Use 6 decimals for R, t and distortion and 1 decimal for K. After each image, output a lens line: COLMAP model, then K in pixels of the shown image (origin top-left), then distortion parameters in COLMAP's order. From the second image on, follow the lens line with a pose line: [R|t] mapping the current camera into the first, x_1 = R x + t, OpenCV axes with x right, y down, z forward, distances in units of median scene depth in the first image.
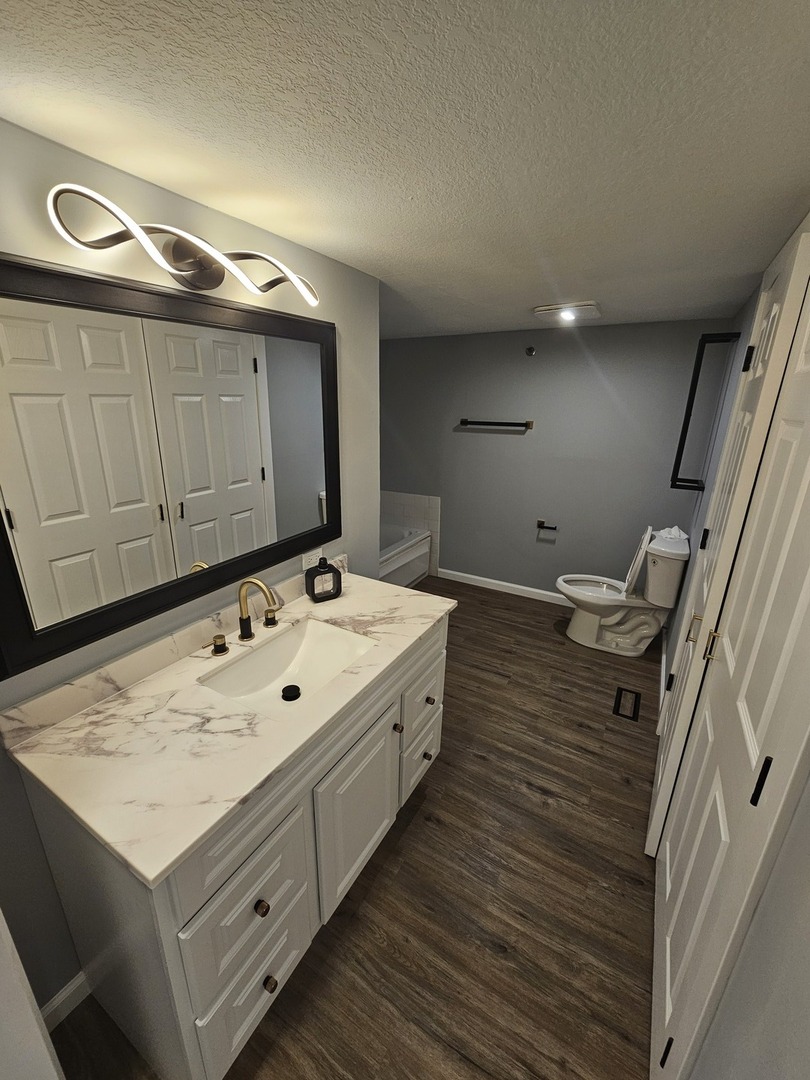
lens RADIAL K [[441.7, 0, 406.7], [0, 441.7, 541.3], [0, 0, 1]] dist [-0.000965, 0.000524]
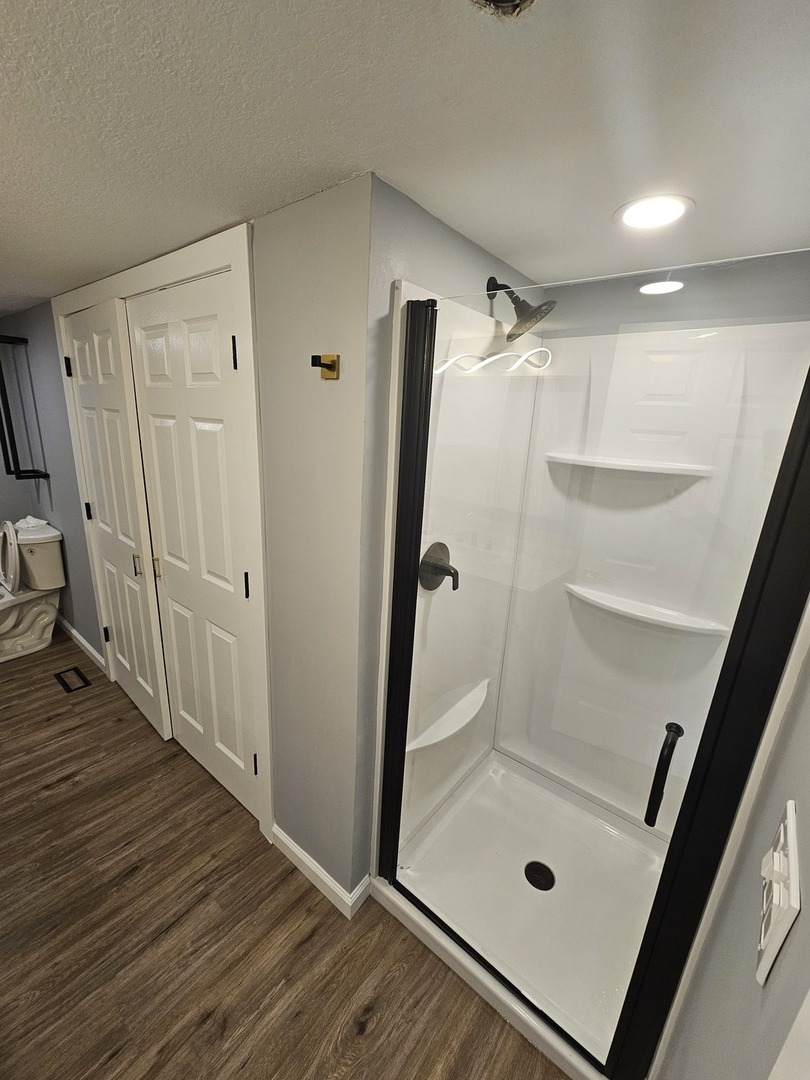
lens RADIAL K [[441.7, 0, 402.5], [0, 441.7, 538.1], [0, 0, 1]] dist [-0.000965, 0.000524]
pose [[0.145314, -0.269474, 0.951981, -0.361545], [0.265722, 0.937472, 0.224807, 0.020129], [-0.953035, 0.220295, 0.207833, -0.070693]]
